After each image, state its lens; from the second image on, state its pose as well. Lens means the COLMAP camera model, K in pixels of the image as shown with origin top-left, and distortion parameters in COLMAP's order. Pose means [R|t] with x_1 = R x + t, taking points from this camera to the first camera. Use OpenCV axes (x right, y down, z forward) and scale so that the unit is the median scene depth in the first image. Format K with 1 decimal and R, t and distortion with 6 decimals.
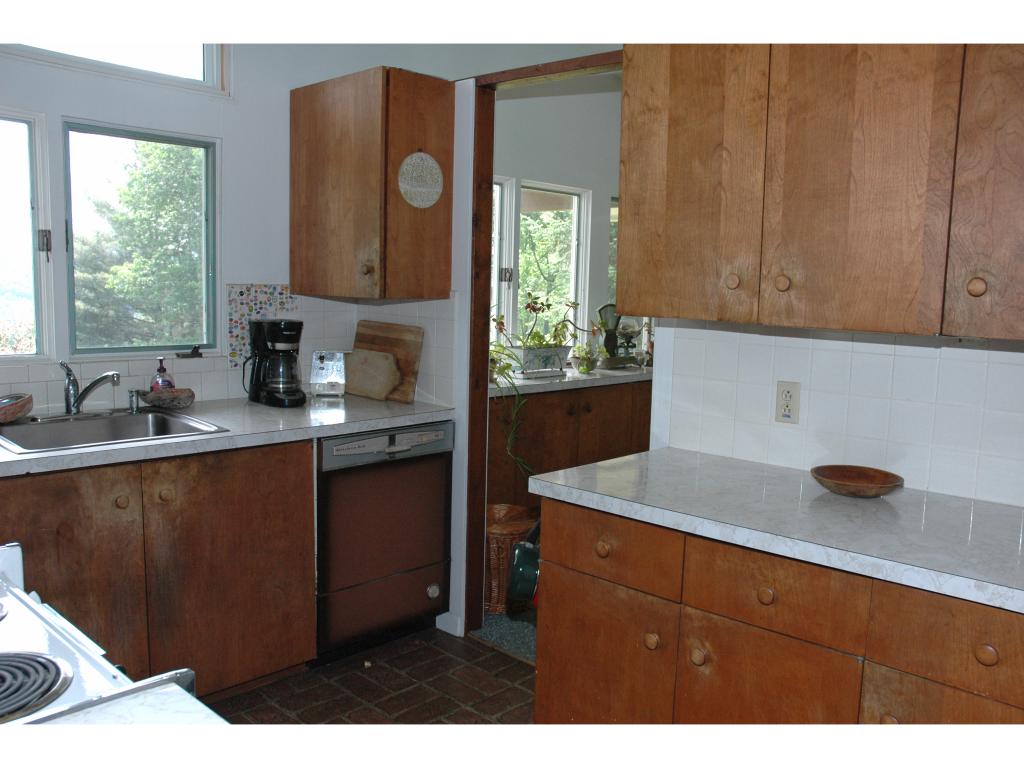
lens RADIAL K [[874.9, 0, 512.0], [0, 874.9, 384.0], [0, 0, 1]] dist [-0.143562, 0.165803]
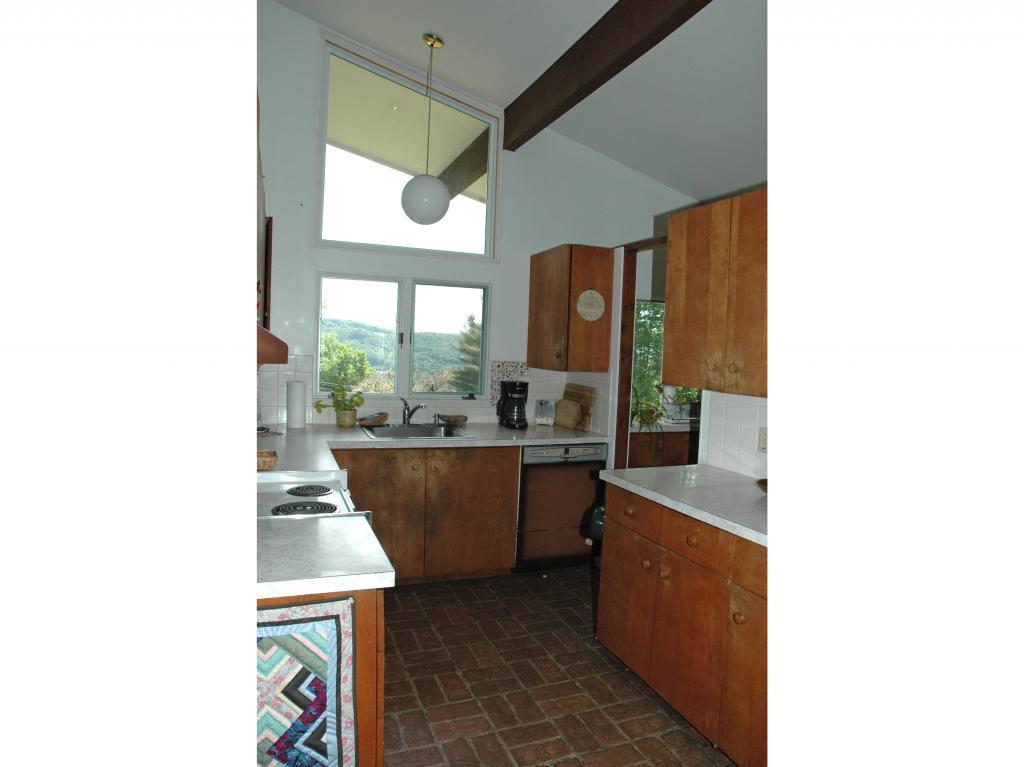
lens RADIAL K [[613.5, 0, 512.0], [0, 613.5, 383.5], [0, 0, 1]] dist [-0.122191, 0.000176]
pose [[0.909712, 0.032538, -0.413963, 0.297370], [-0.062724, 0.996254, -0.059535, 0.009703], [0.410475, 0.080125, 0.908345, -0.206971]]
